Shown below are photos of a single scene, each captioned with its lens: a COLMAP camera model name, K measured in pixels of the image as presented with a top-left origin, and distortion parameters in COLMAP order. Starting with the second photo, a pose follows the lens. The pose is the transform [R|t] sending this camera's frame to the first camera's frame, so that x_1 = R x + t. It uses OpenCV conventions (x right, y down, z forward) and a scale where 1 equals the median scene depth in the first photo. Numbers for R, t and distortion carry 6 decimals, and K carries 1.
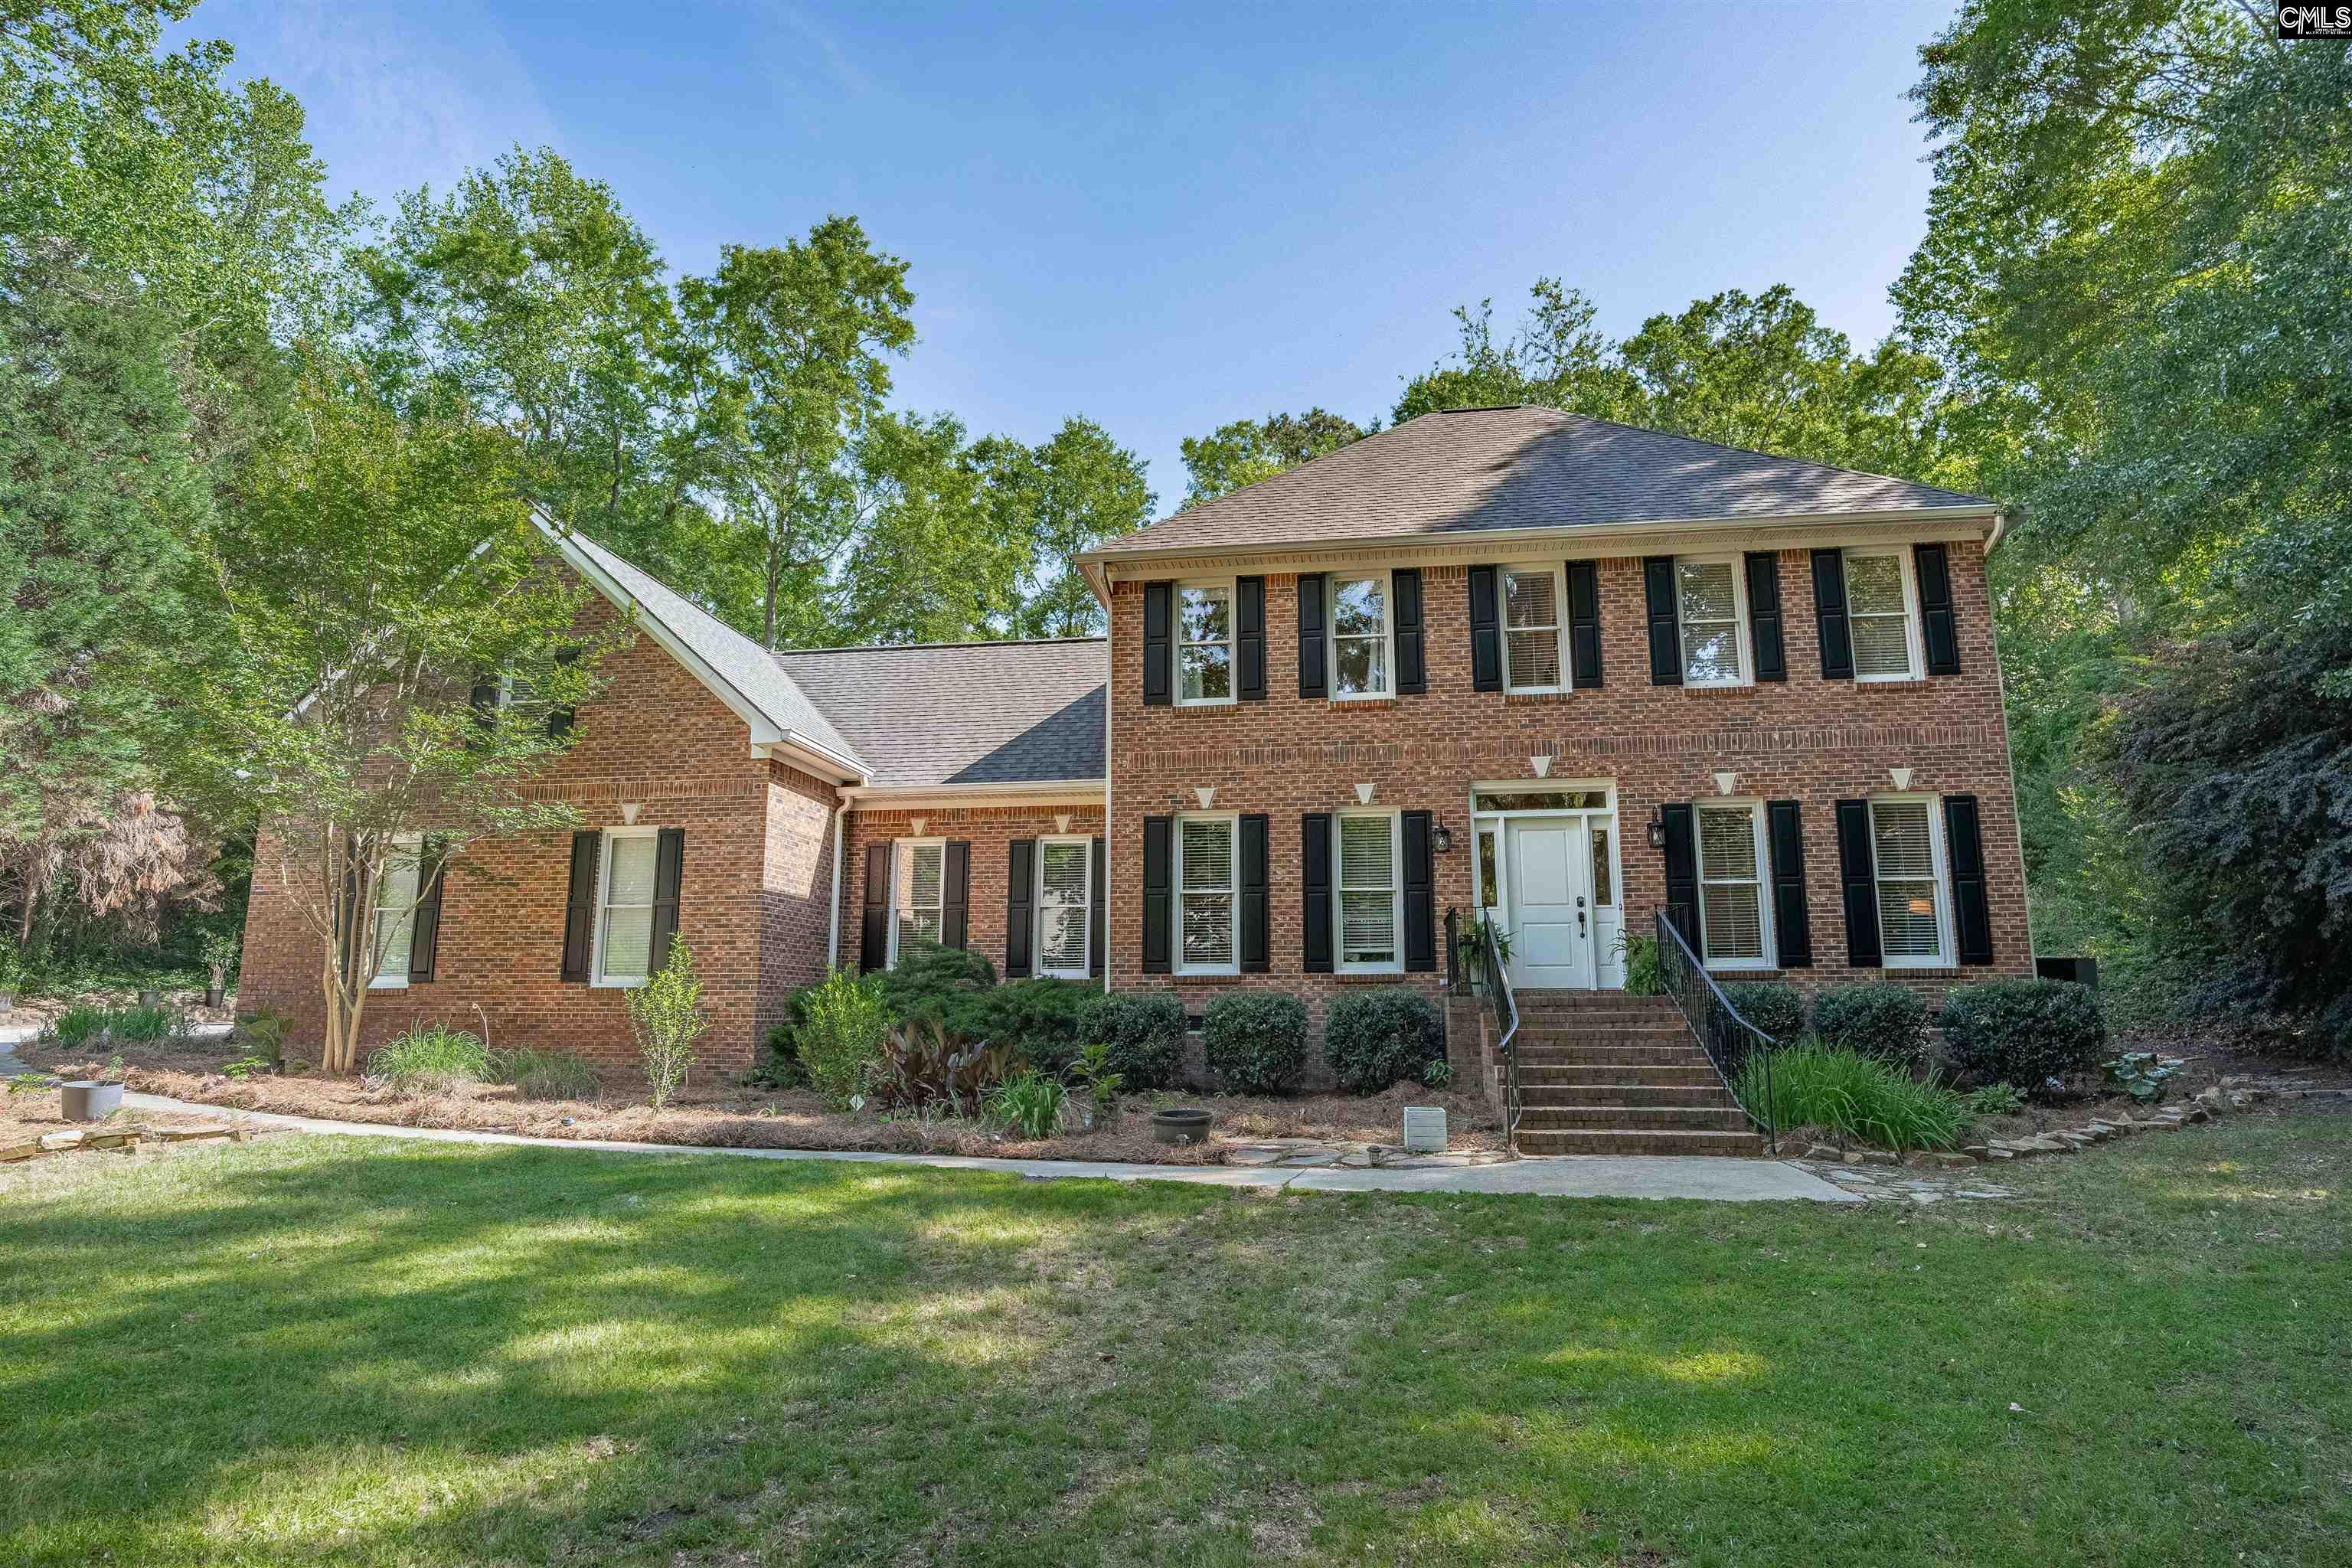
lens RADIAL K [[1240.9, 0, 1176.0], [0, 1240.9, 784.0], [0, 0, 1]] dist [-0.028453, 0.000330]
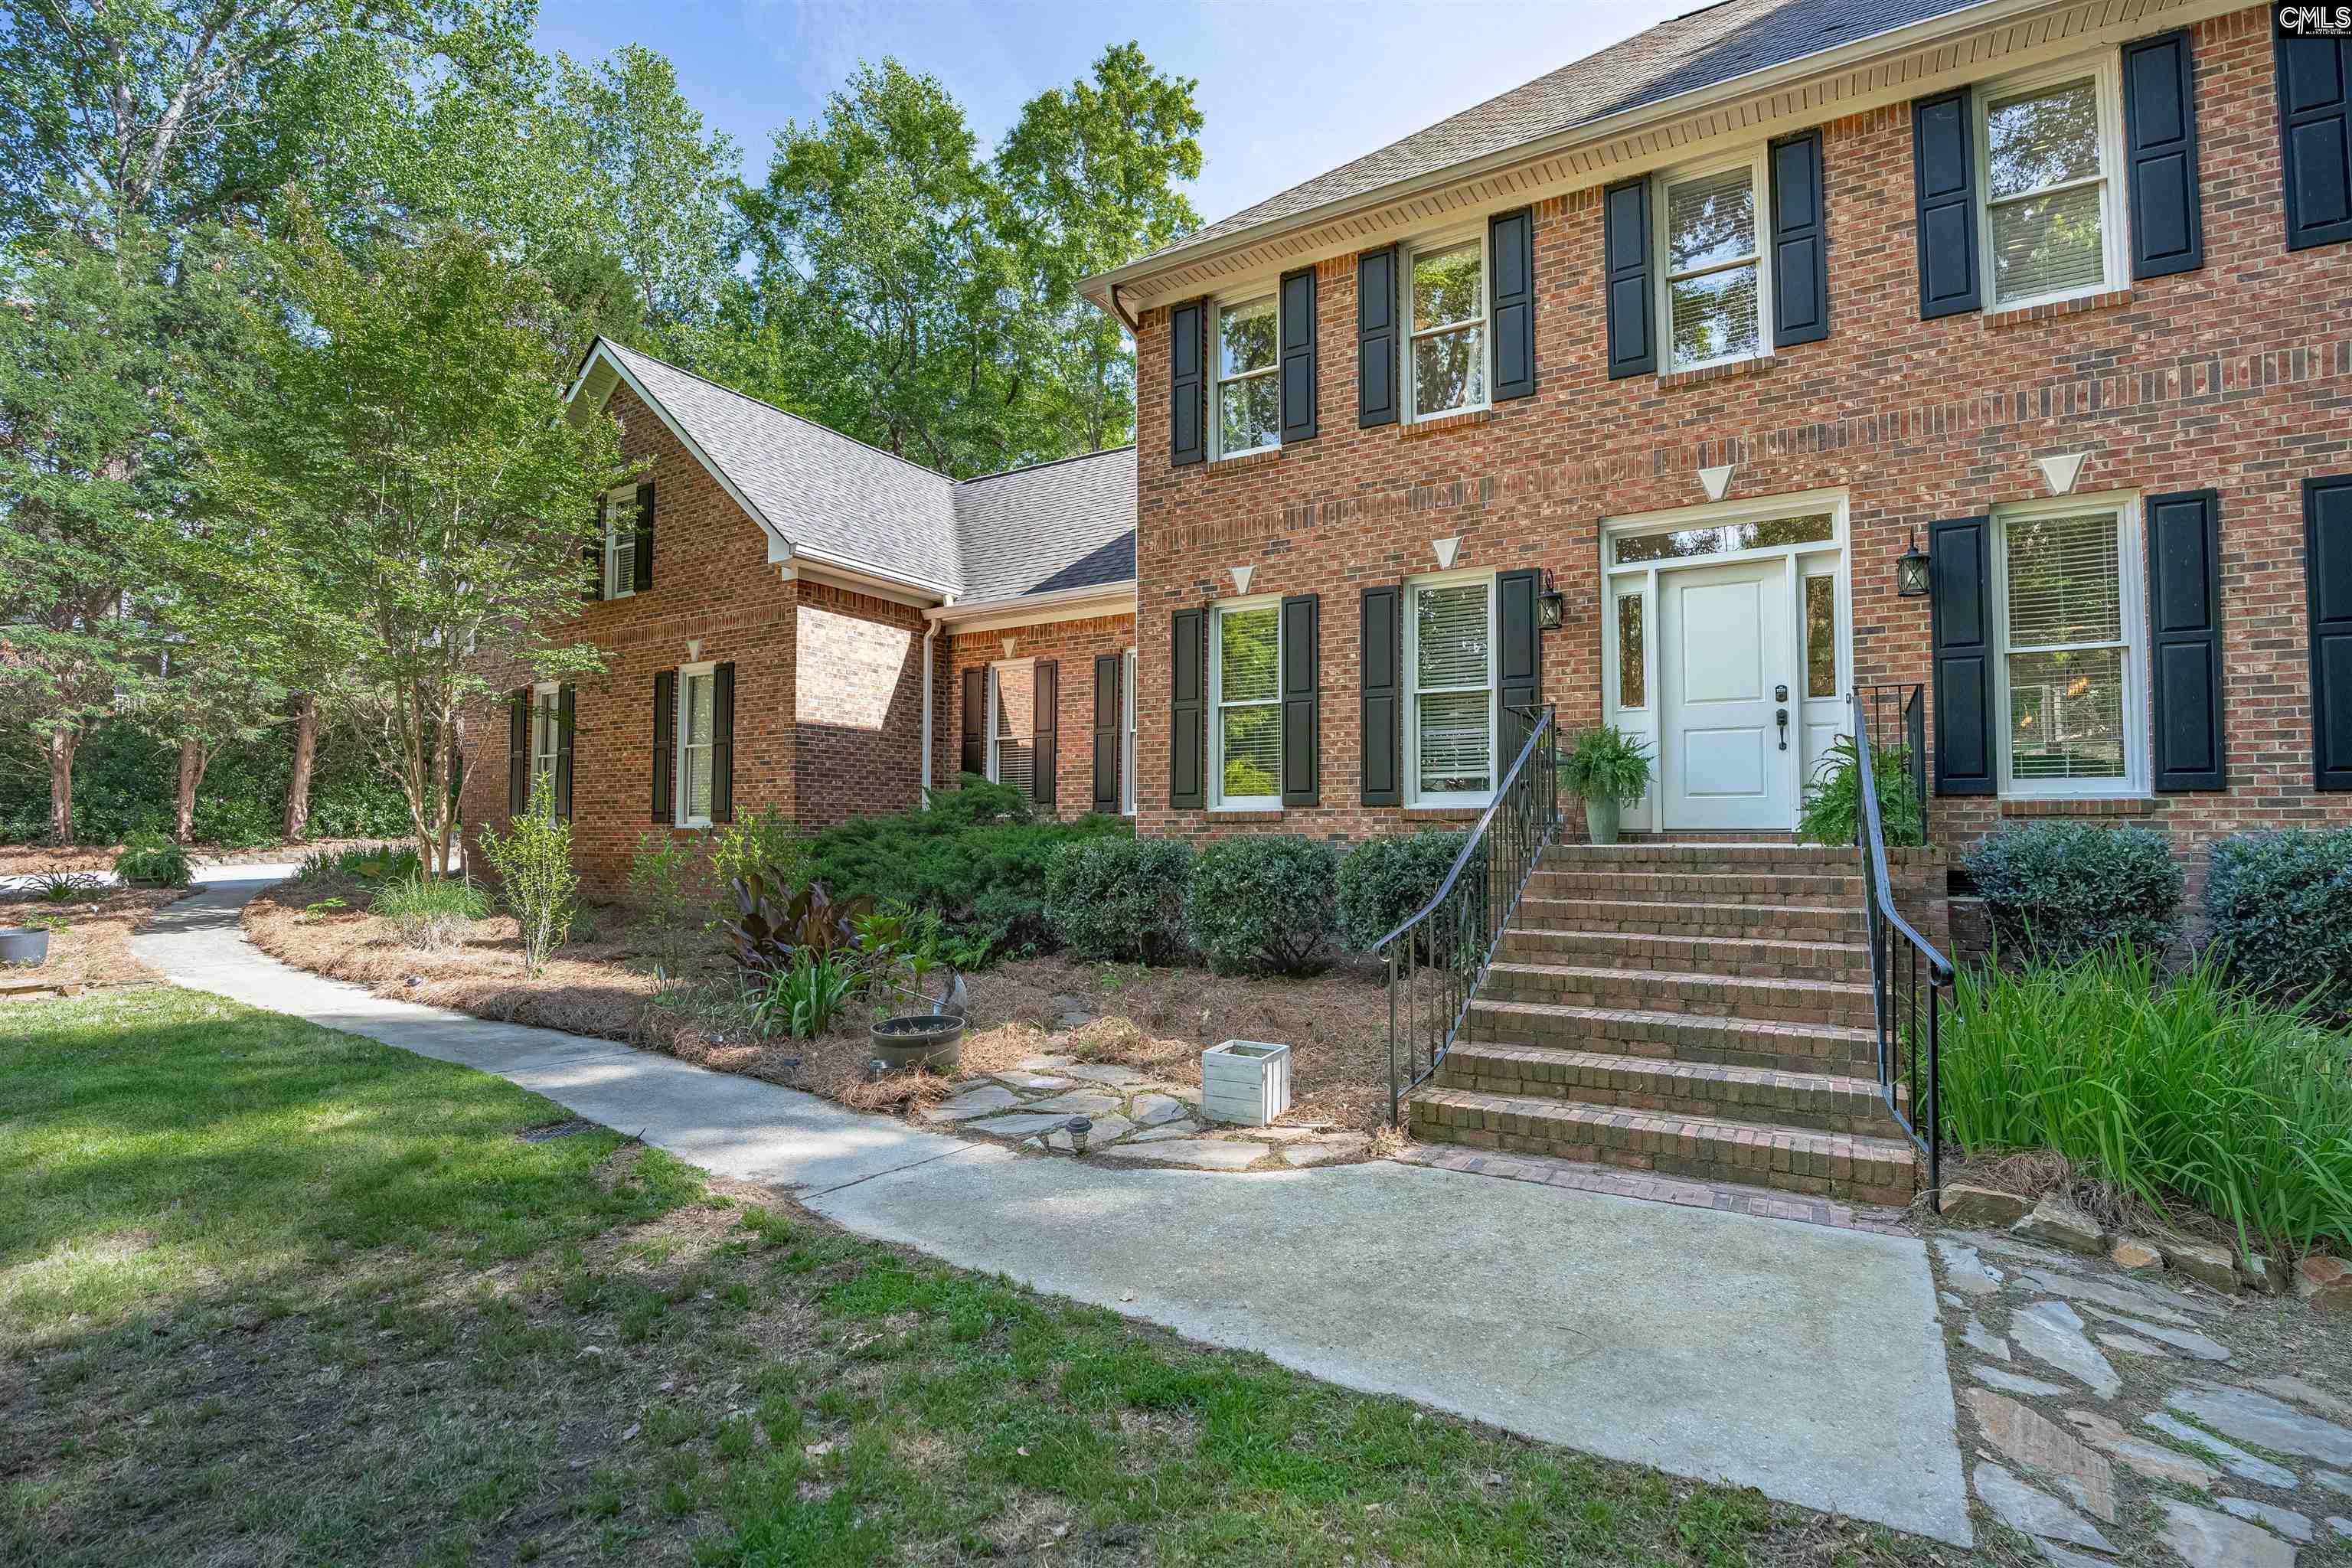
lens RADIAL K [[1108.3, 0, 1176.0], [0, 1108.3, 784.0], [0, 0, 1]] dist [-0.027578, 0.003933]
pose [[0.924916, -0.015787, -0.379842, 0.245297], [0.067745, 0.989991, 0.123812, 0.048911], [0.374086, -0.140248, 0.916728, 0.352089]]
